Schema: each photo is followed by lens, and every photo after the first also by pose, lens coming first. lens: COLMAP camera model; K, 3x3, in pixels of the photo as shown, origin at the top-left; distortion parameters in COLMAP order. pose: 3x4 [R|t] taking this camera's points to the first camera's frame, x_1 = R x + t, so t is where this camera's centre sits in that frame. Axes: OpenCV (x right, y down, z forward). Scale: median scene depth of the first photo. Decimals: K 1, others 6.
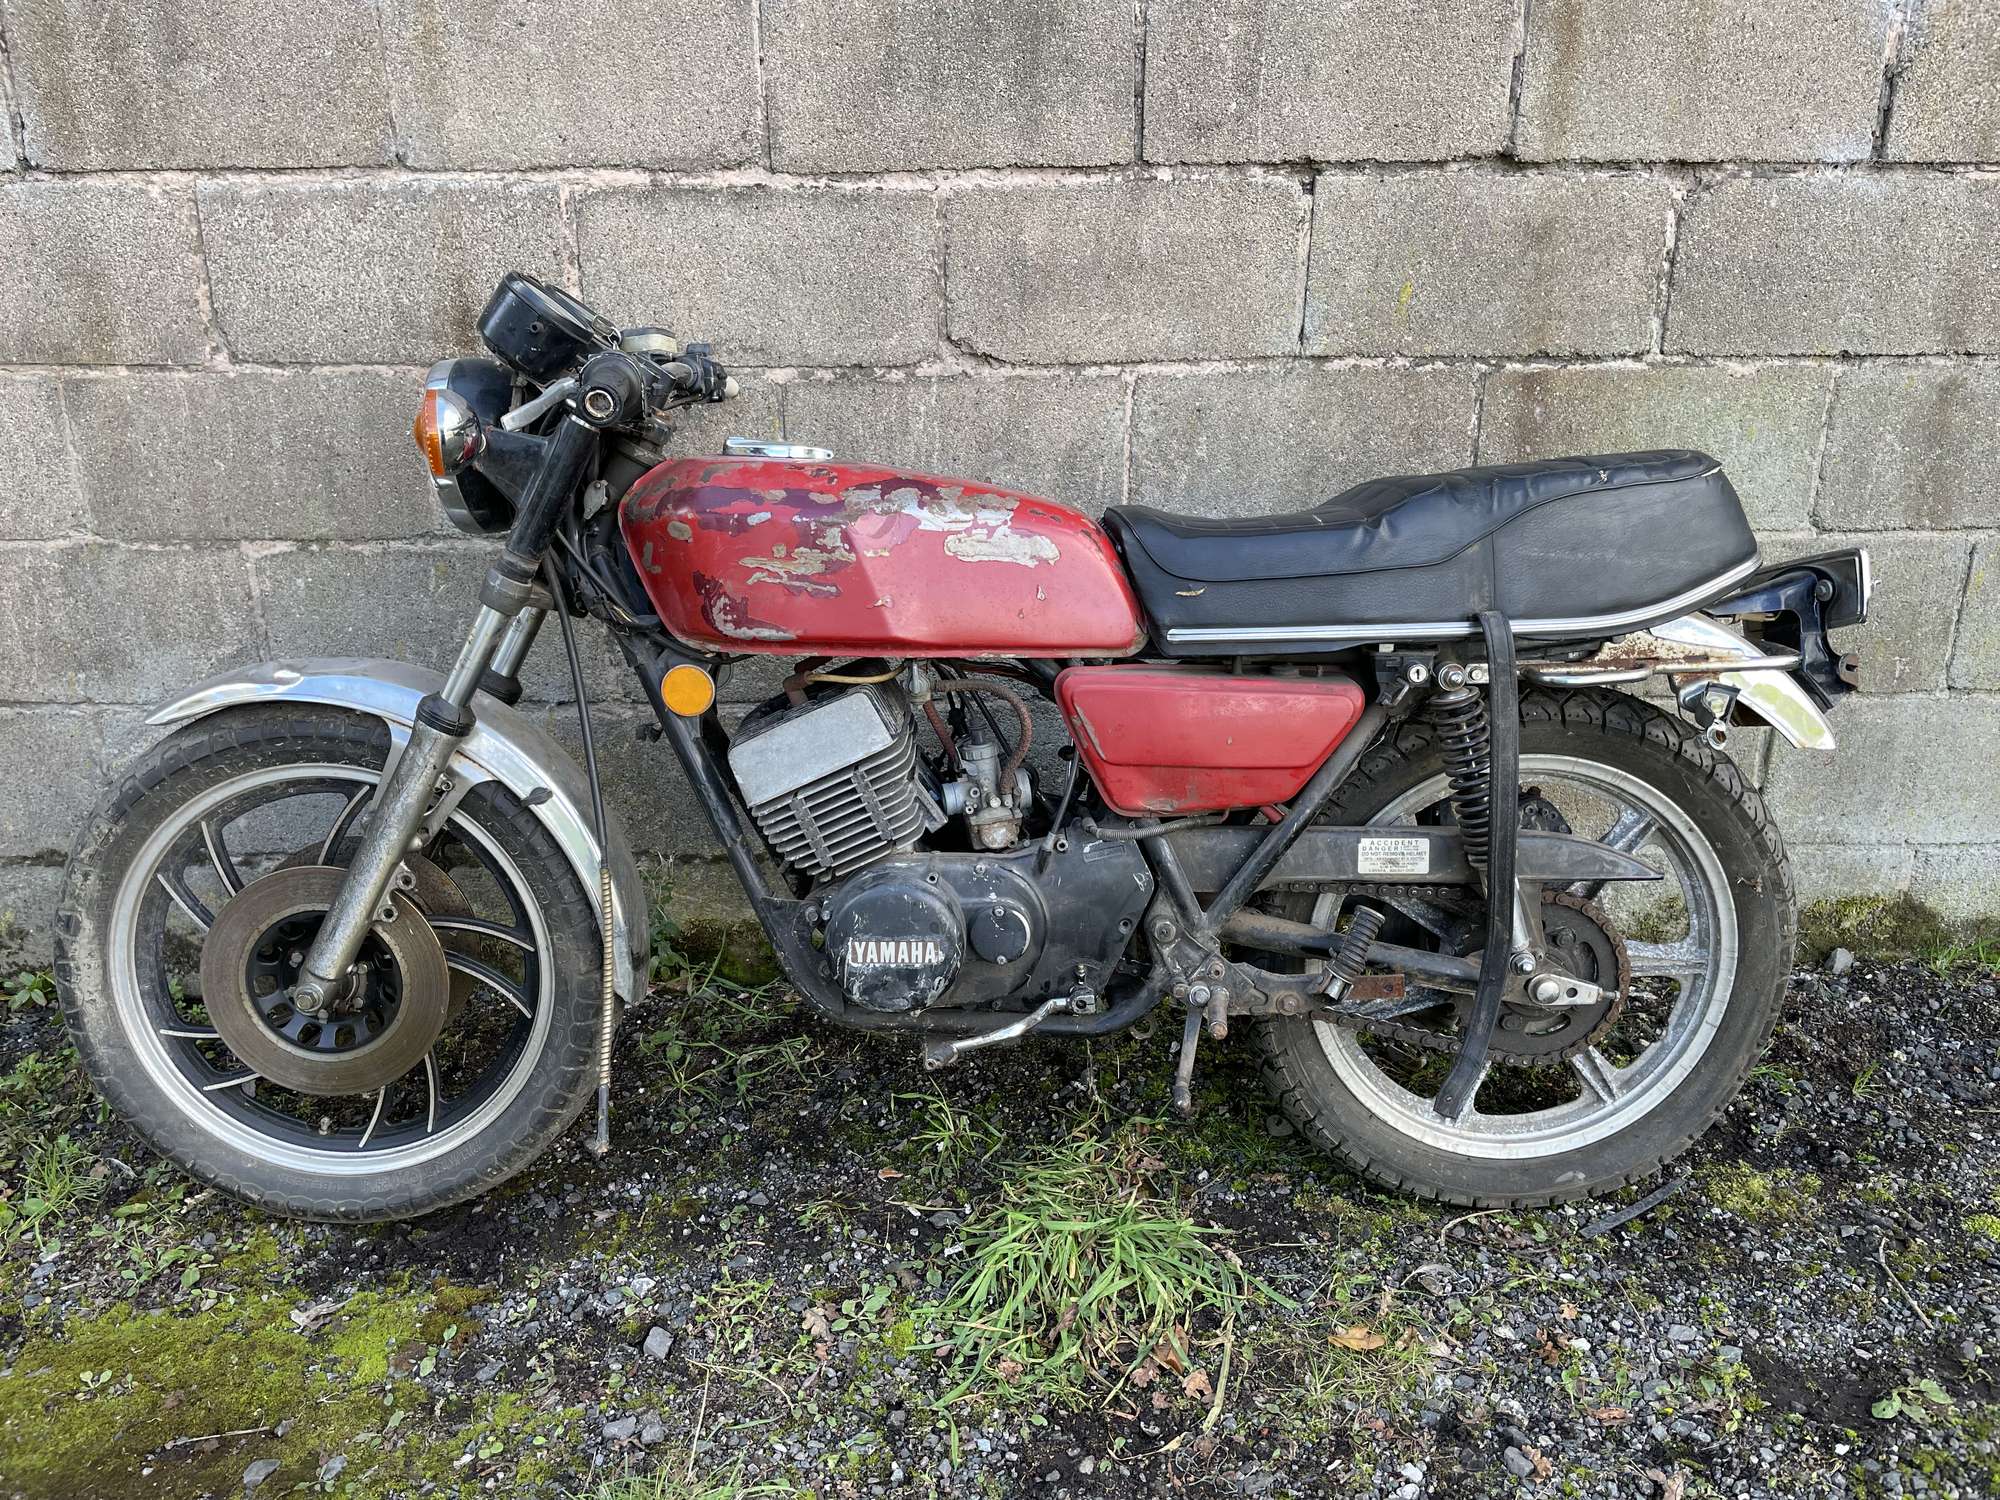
lens RADIAL K [[1526.5, 0, 990.8], [0, 1526.5, 734.1], [0, 0, 1]] dist [0.082725, -0.123201]
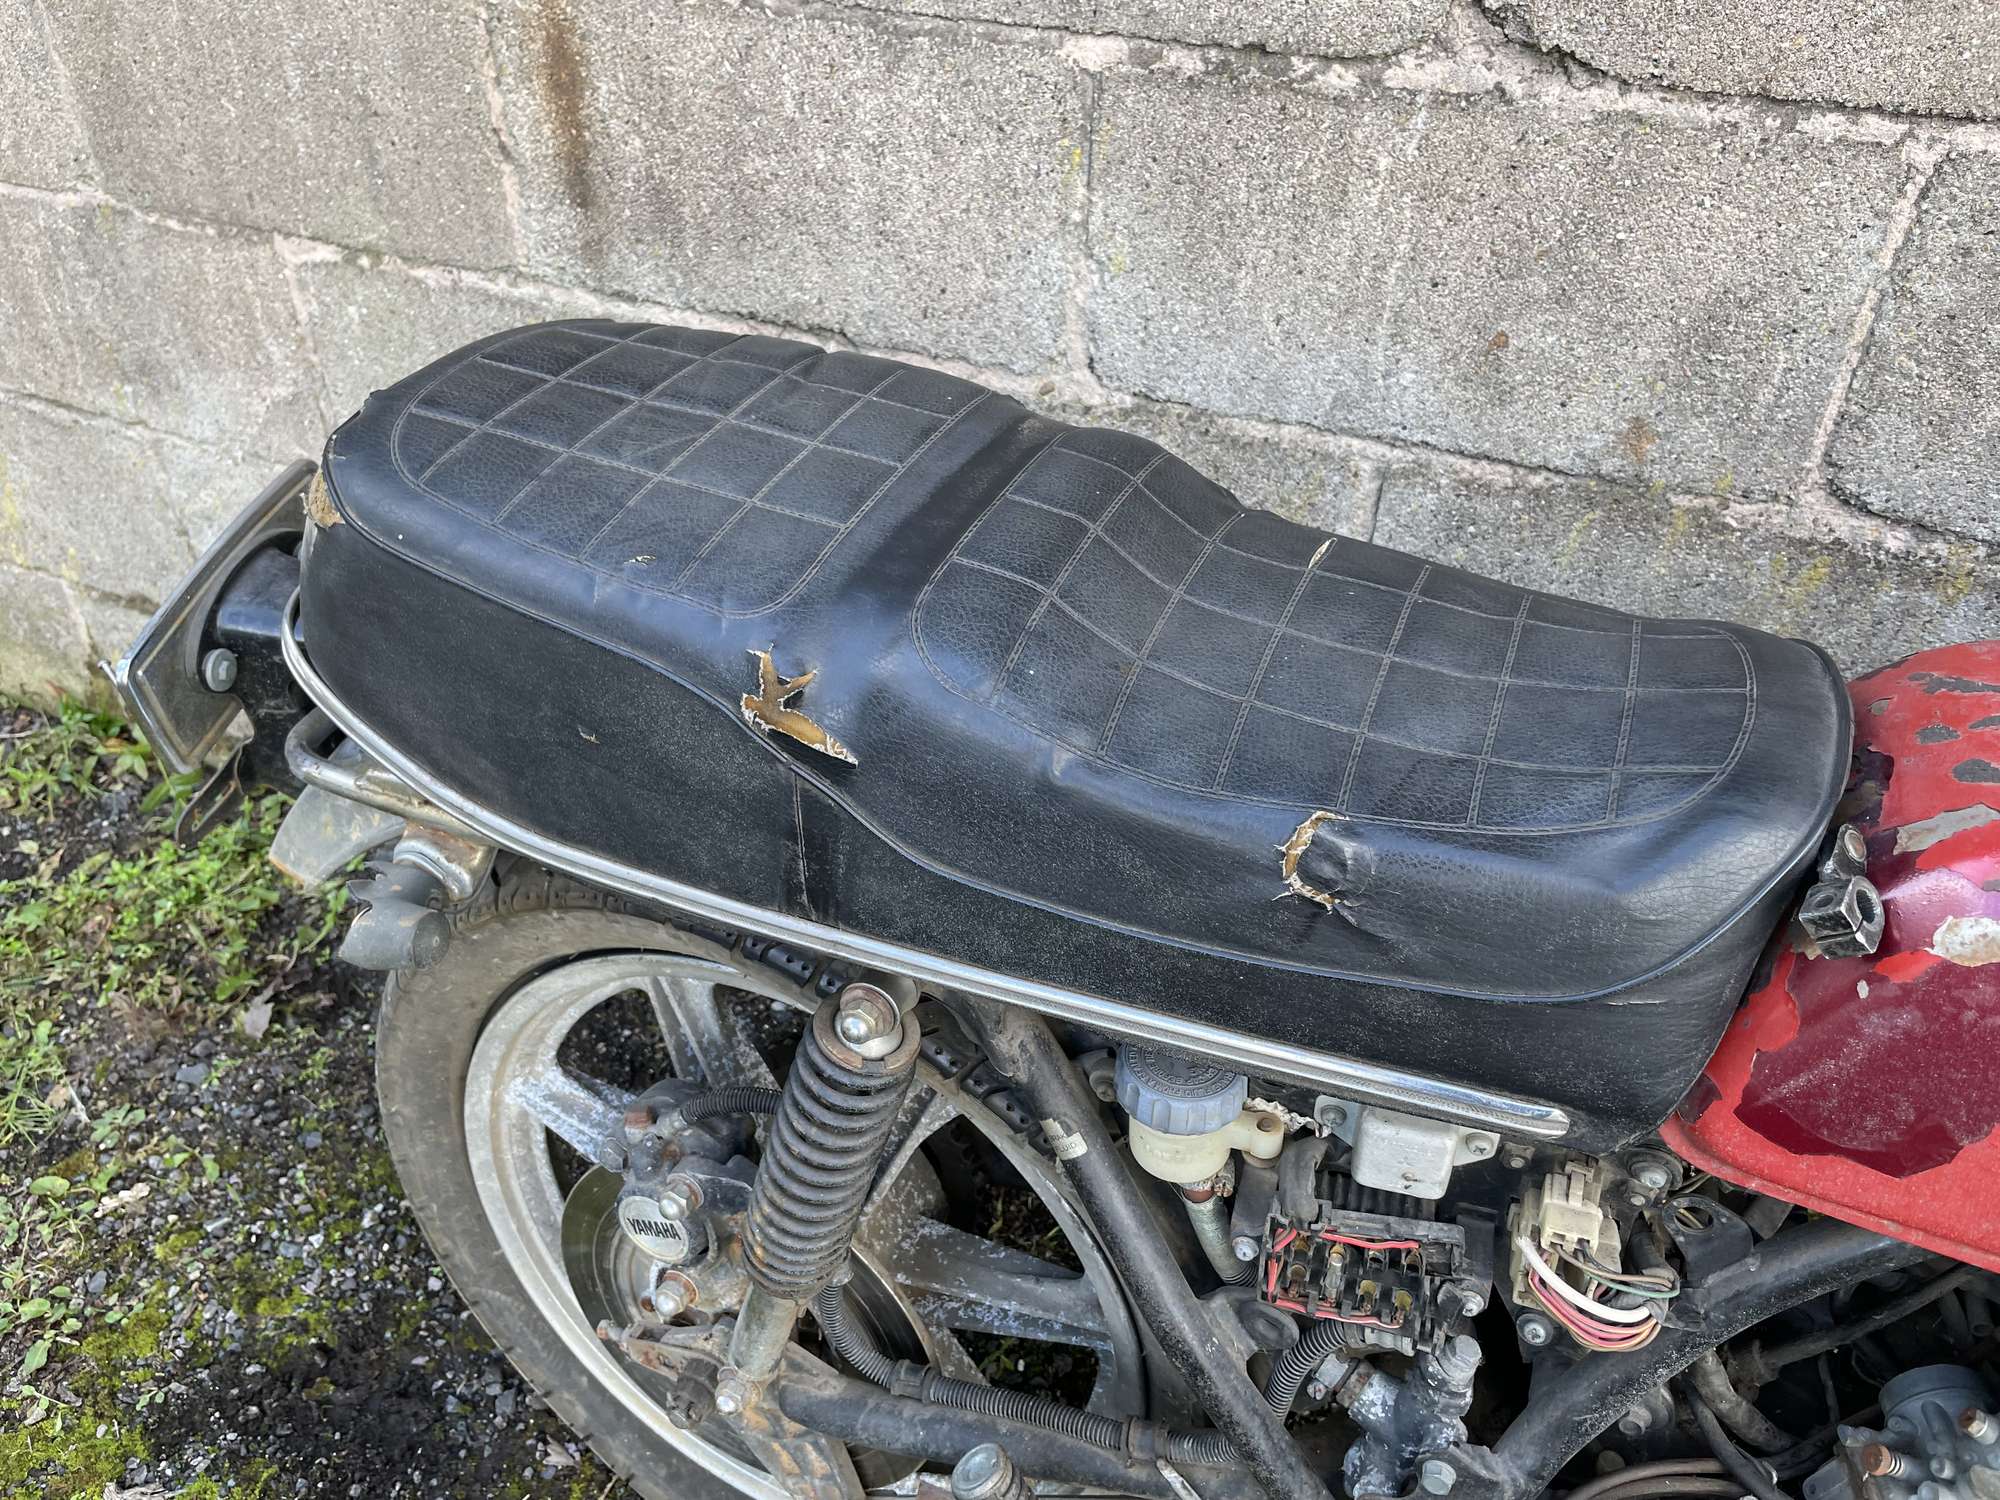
lens RADIAL K [[1526.5, 0, 974.2], [0, 1526.5, 724.7], [0, 0, 1]] dist [0.082725, -0.123201]
pose [[0.906681, 0.256643, -0.334760, 0.039881], [-0.143182, 0.933746, 0.328051, -0.191747], [0.396773, -0.249505, 0.883356, 0.519677]]
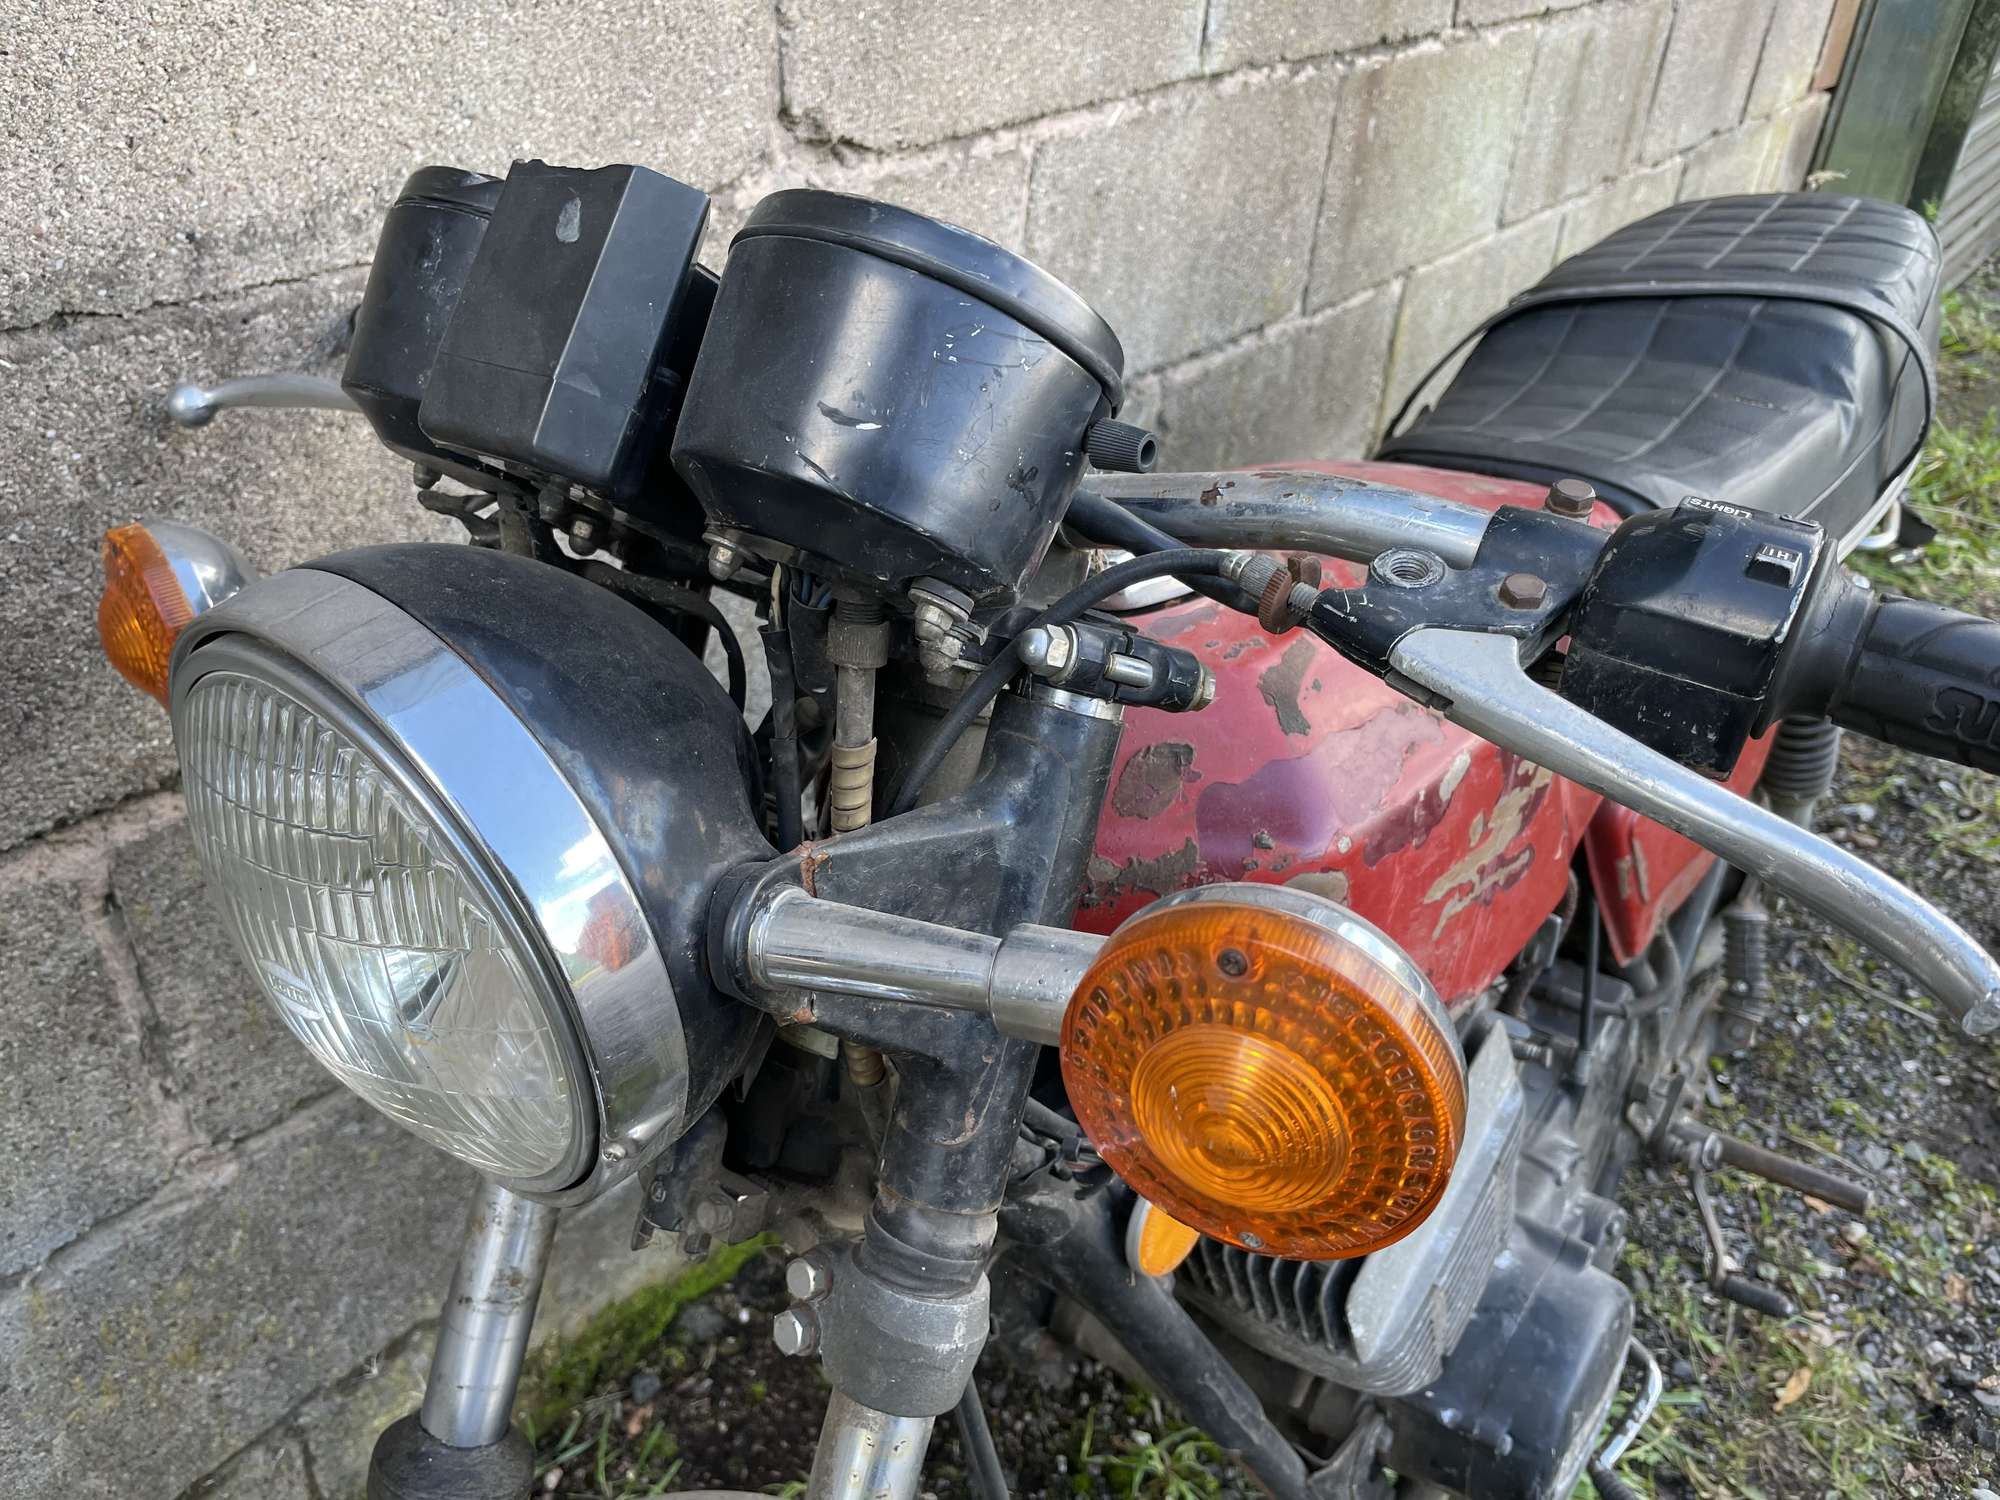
lens RADIAL K [[1526.5, 0, 983.3], [0, 1526.5, 762.9], [0, 0, 1]] dist [0.082725, -0.123201]
pose [[0.641526, -0.392681, 0.658974, -0.360491], [0.205509, 0.915621, 0.345549, -0.227010], [-0.739060, -0.086253, 0.668094, 0.636306]]
